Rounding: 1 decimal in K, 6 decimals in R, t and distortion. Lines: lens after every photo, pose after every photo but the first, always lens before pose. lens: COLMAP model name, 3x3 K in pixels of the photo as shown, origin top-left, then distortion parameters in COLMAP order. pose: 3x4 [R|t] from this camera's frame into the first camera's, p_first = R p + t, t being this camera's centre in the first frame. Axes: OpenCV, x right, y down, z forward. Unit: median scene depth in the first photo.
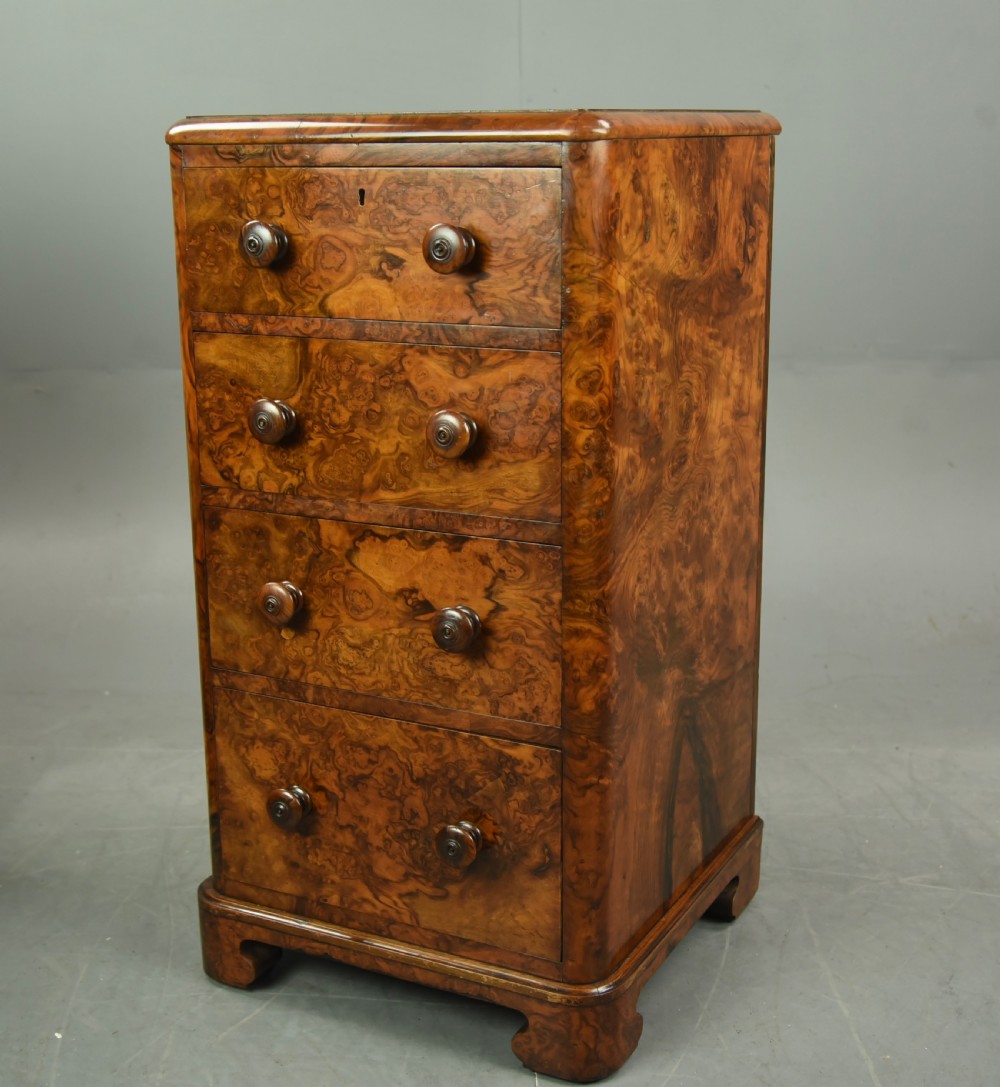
lens RADIAL K [[1585.6, 0, 493.5], [0, 1585.6, 568.5], [0, 0, 1]] dist [-0.032760, 0.000000]
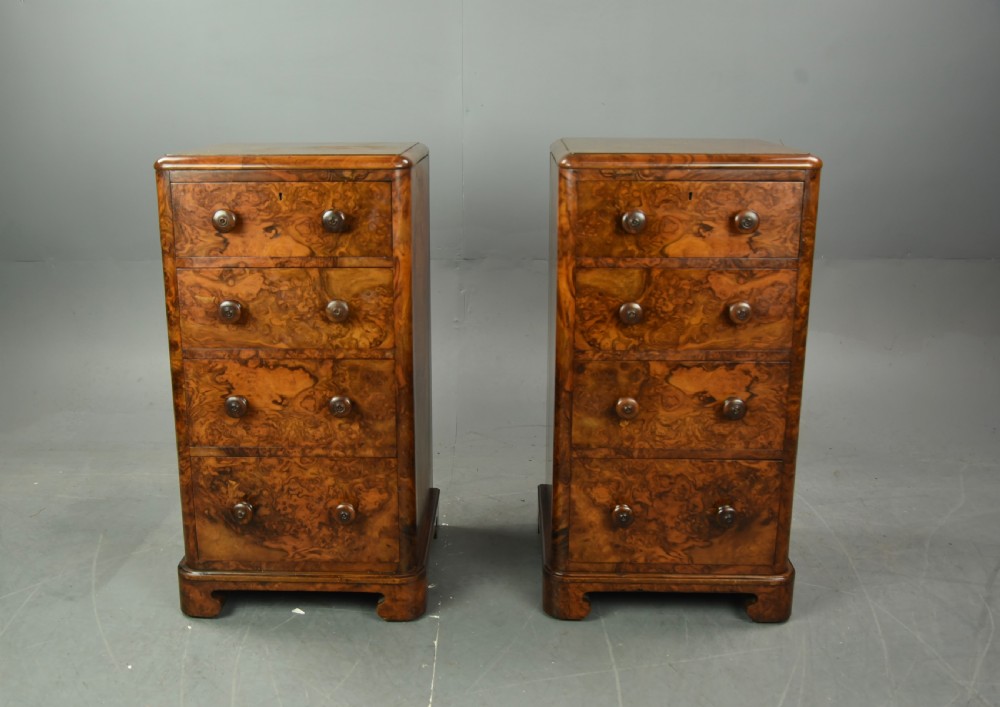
lens RADIAL K [[983.7, 0, 477.7], [0, 983.7, 359.7], [0, 0, 1]] dist [-0.036294, 0.000000]
pose [[0.907372, -0.107098, 0.406455, -0.791543], [0.107198, 0.993981, 0.022598, -0.083535], [-0.406429, 0.023066, 0.913391, -0.001079]]
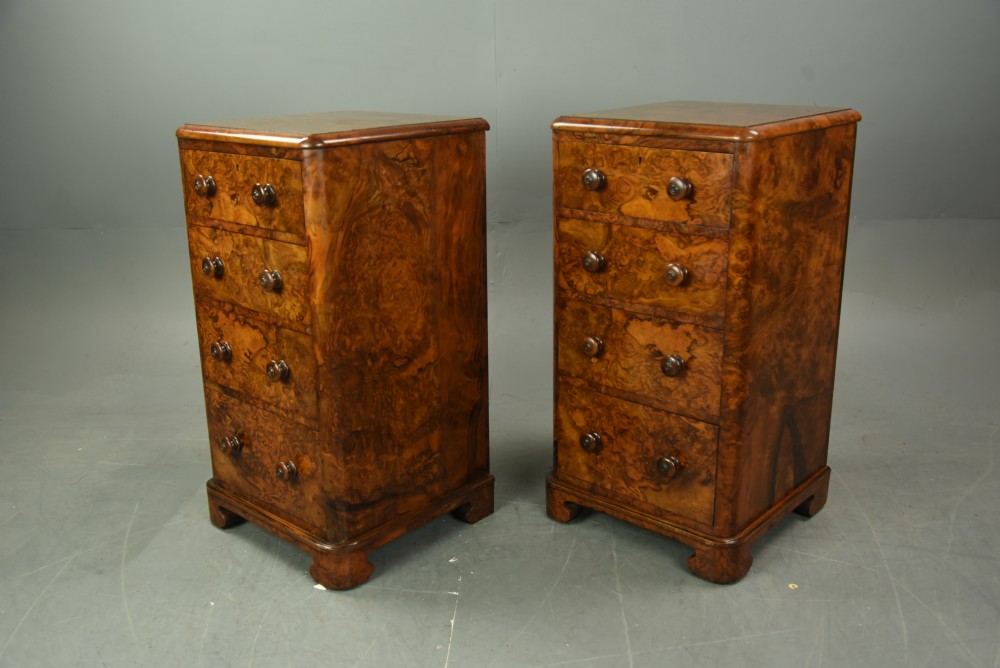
lens RADIAL K [[931.2, 0, 523.3], [0, 931.2, 348.0], [0, 0, 1]] dist [-0.039601, 0.000000]
pose [[0.973348, 0.069430, -0.218573, 0.051445], [-0.057139, 0.996435, 0.062067, -0.049439], [0.222103, -0.047923, 0.973845, -0.246602]]
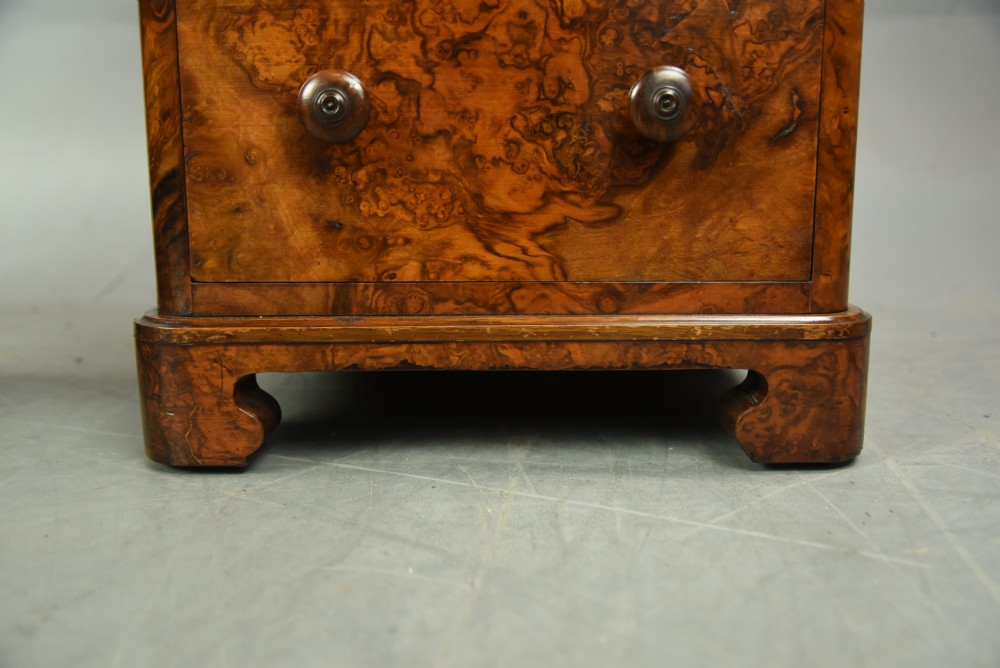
lens RADIAL K [[931.2, 0, 500.7], [0, 931.2, 339.2], [0, 0, 1]] dist [-0.039601, 0.000000]
pose [[0.889396, -0.080183, 0.450050, -0.254912], [0.118763, 0.991221, -0.058100, 0.282745], [-0.441440, 0.105123, 0.891111, 0.715389]]
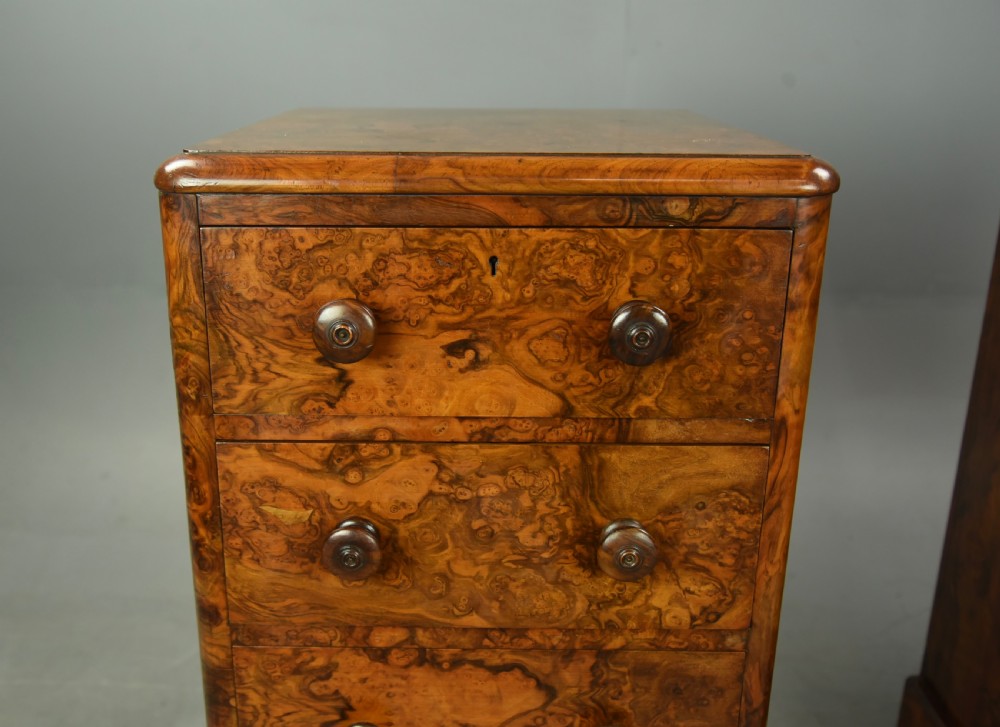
lens RADIAL K [[974.4, 0, 462.9], [0, 974.4, 361.9], [0, 0, 1]] dist [-0.040691, 0.000000]
pose [[0.908303, -0.126190, 0.398827, -0.701012], [0.103165, 0.991540, 0.078774, -0.267633], [-0.405393, -0.030405, 0.913637, 0.759560]]
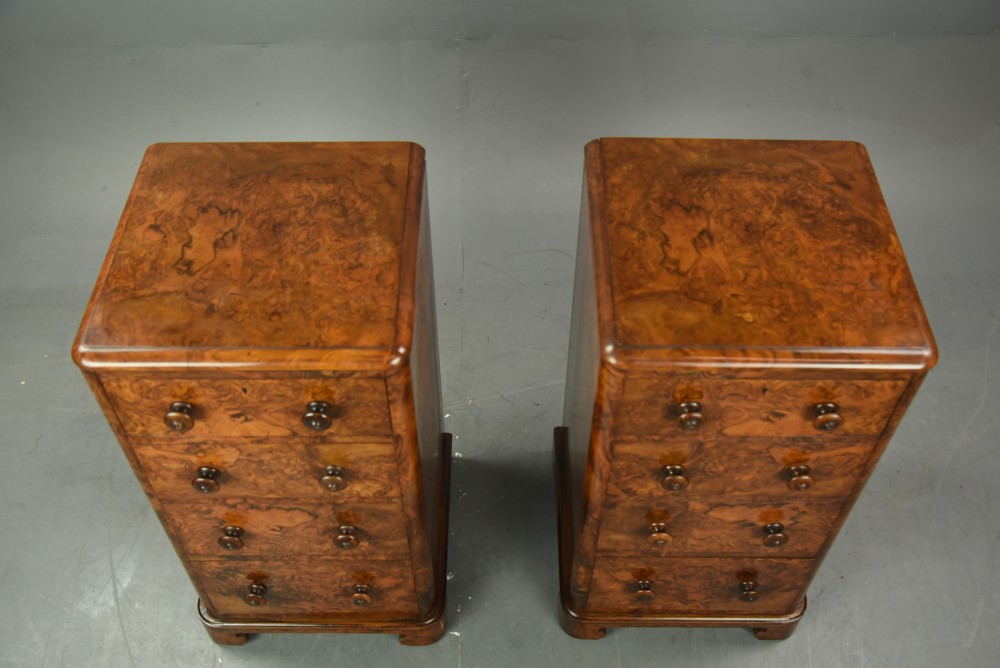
lens RADIAL K [[931.2, 0, 504.7], [0, 931.2, 328.3], [0, 0, 1]] dist [-0.039601, 0.000000]
pose [[0.893238, -0.331491, 0.303711, -0.537103], [0.108850, 0.814895, 0.569296, -0.786461], [-0.436209, -0.475458, 0.763978, 0.415654]]
